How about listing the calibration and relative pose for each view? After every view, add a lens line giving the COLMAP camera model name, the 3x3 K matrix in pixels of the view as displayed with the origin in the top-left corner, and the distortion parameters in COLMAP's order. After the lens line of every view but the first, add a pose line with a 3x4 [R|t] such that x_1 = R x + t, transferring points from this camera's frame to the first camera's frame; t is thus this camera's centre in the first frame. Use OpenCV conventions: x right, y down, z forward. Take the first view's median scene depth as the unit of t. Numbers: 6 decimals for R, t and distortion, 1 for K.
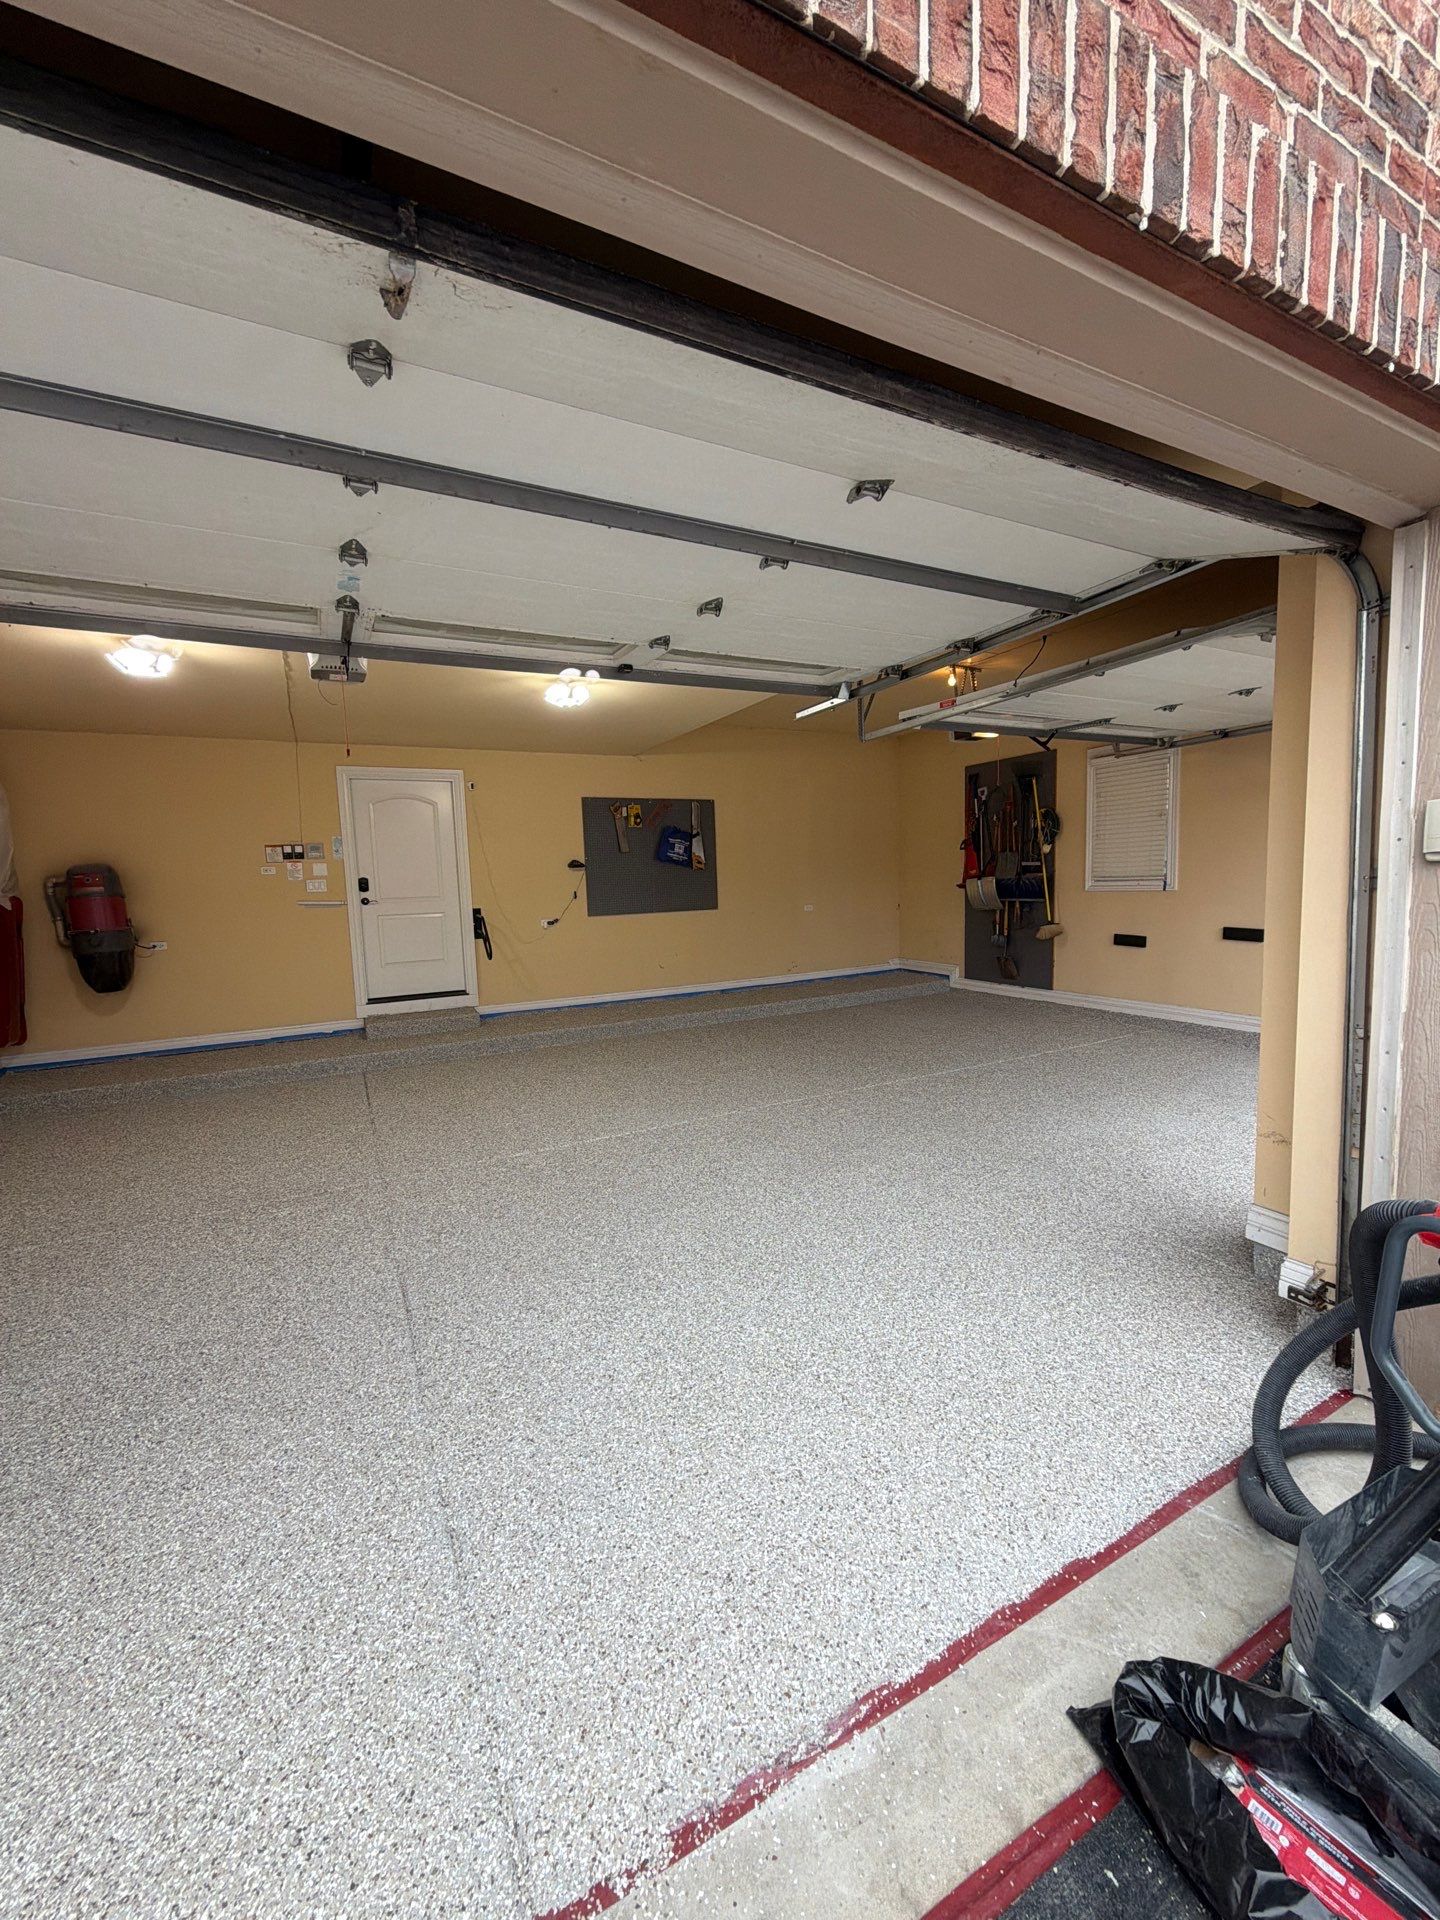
lens RADIAL K [[765.6, 0, 723.0], [0, 765.6, 961.8], [0, 0, 1]] dist [0.000642, -0.000245]
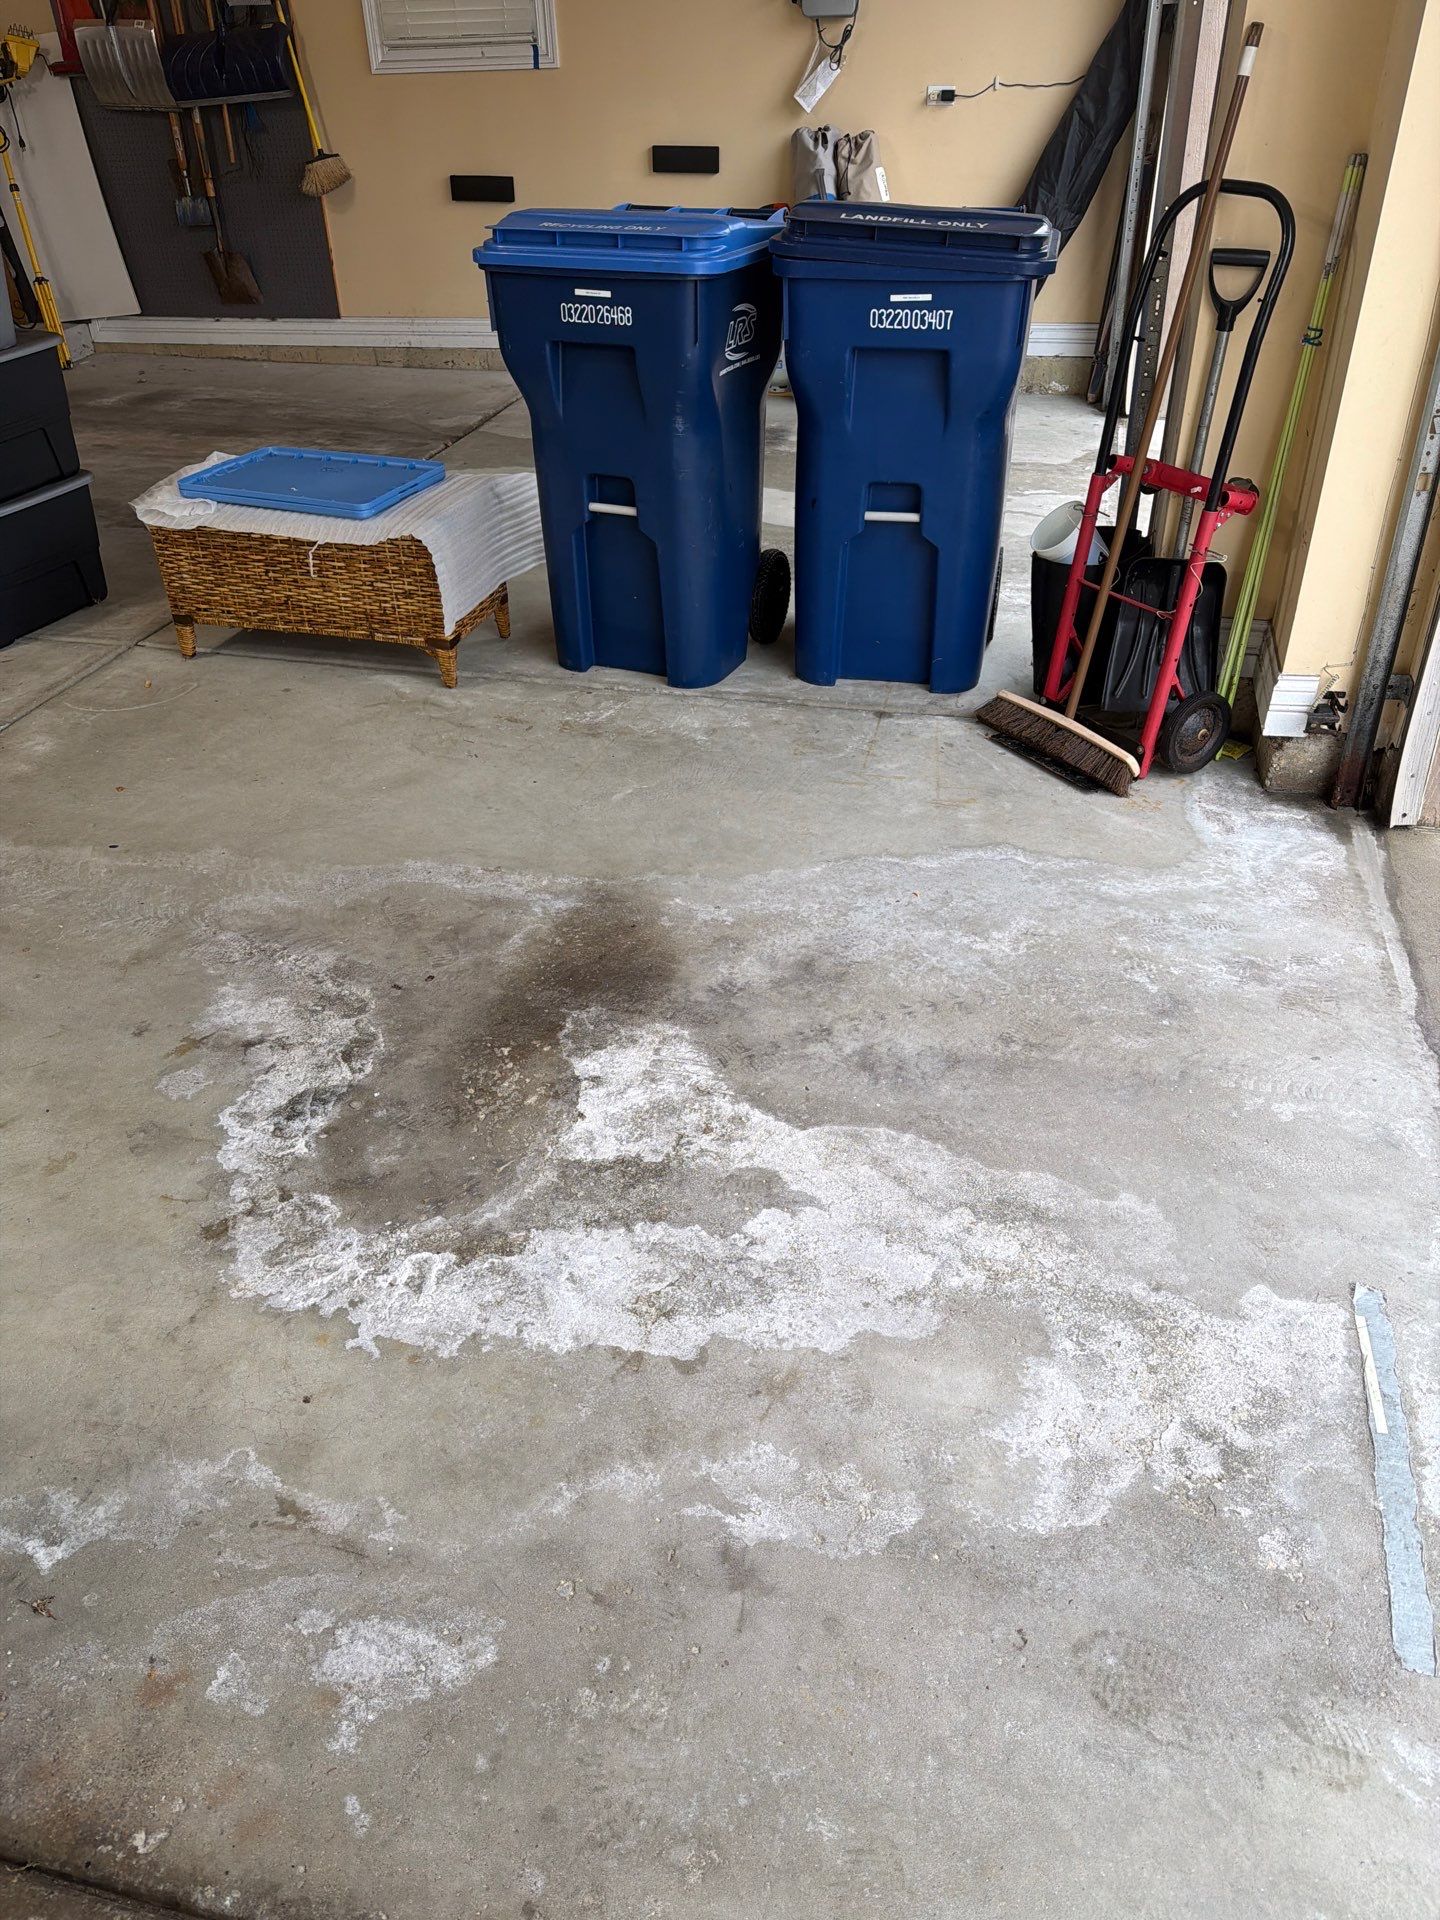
lens RADIAL K [[1356.5, 0, 705.1], [0, 1356.5, 968.1], [0, 0, 1]] dist [0.022367, -0.024830]
pose [[0.662189, -0.411847, 0.626009, -0.151480], [0.088601, 0.872591, 0.480350, 0.001825], [-0.744080, -0.262617, 0.614310, 0.215686]]
